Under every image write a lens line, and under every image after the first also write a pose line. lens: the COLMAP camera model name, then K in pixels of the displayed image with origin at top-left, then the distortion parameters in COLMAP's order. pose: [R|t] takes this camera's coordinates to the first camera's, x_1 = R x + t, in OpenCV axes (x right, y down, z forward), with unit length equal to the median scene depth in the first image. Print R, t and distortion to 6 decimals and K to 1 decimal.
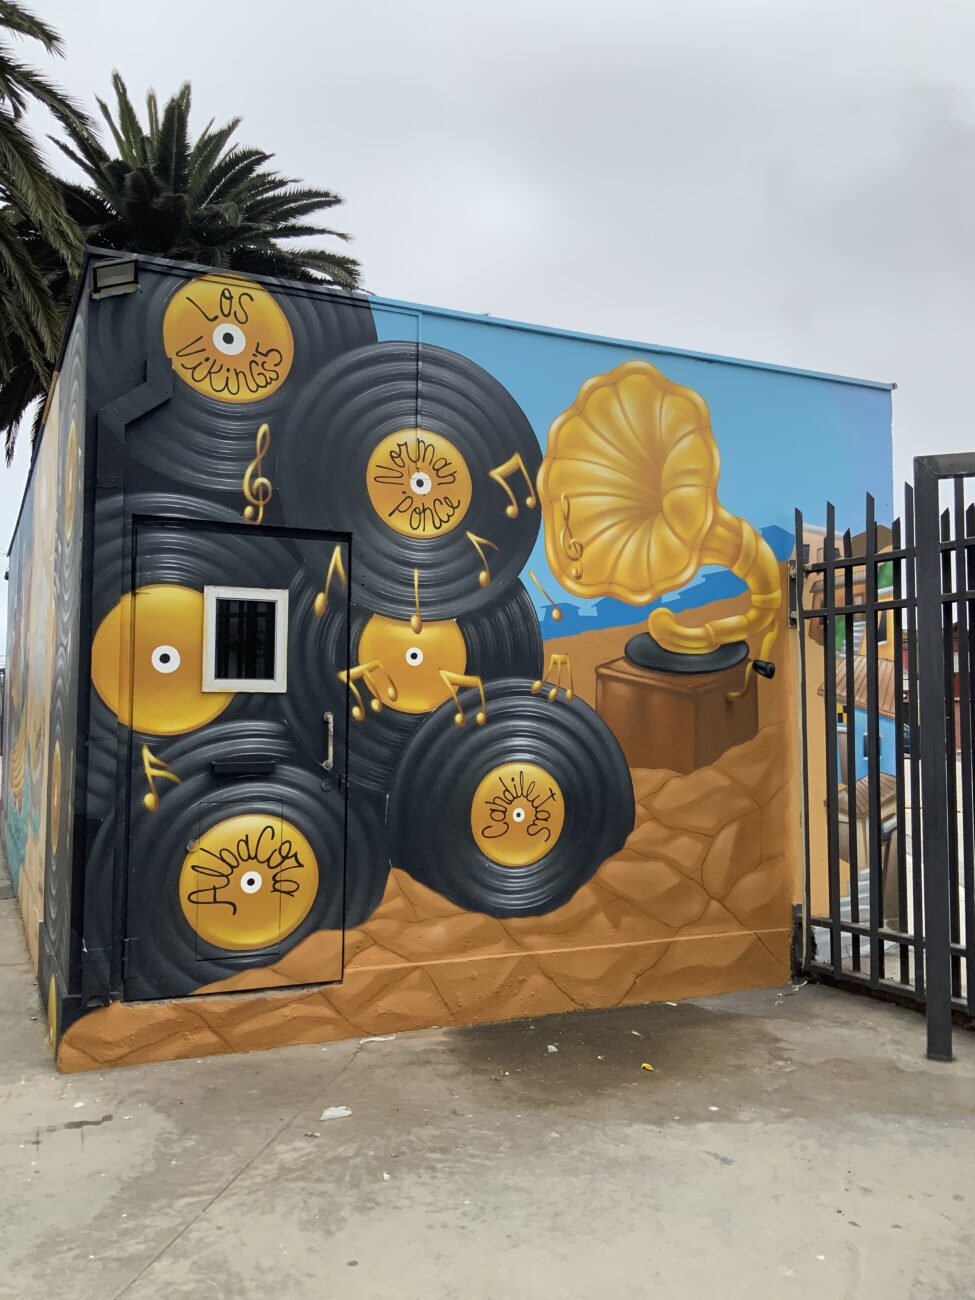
lens RADIAL K [[1097.6, 0, 471.9], [0, 1097.6, 654.2], [0, 0, 1]] dist [0.065472, -0.117720]
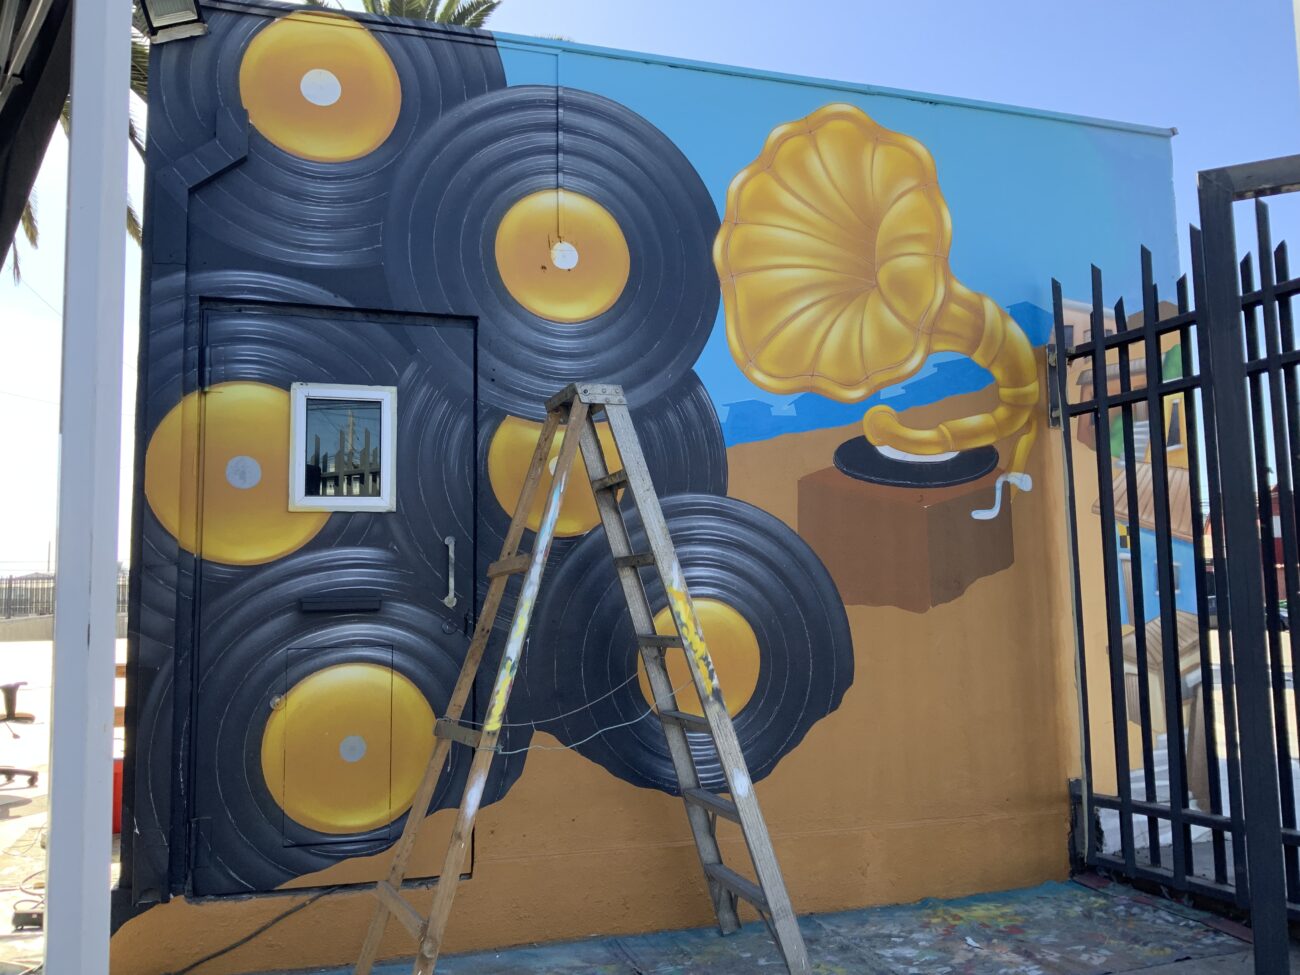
lens RADIAL K [[1097.6, 0, 635.9], [0, 1097.6, 498.9], [0, 0, 1]] dist [0.065472, -0.117720]
pose [[0.993193, -0.030760, -0.112349, 0.089327], [0.026208, 0.998783, -0.041774, 0.058277], [0.113497, 0.038545, 0.992790, 0.198231]]
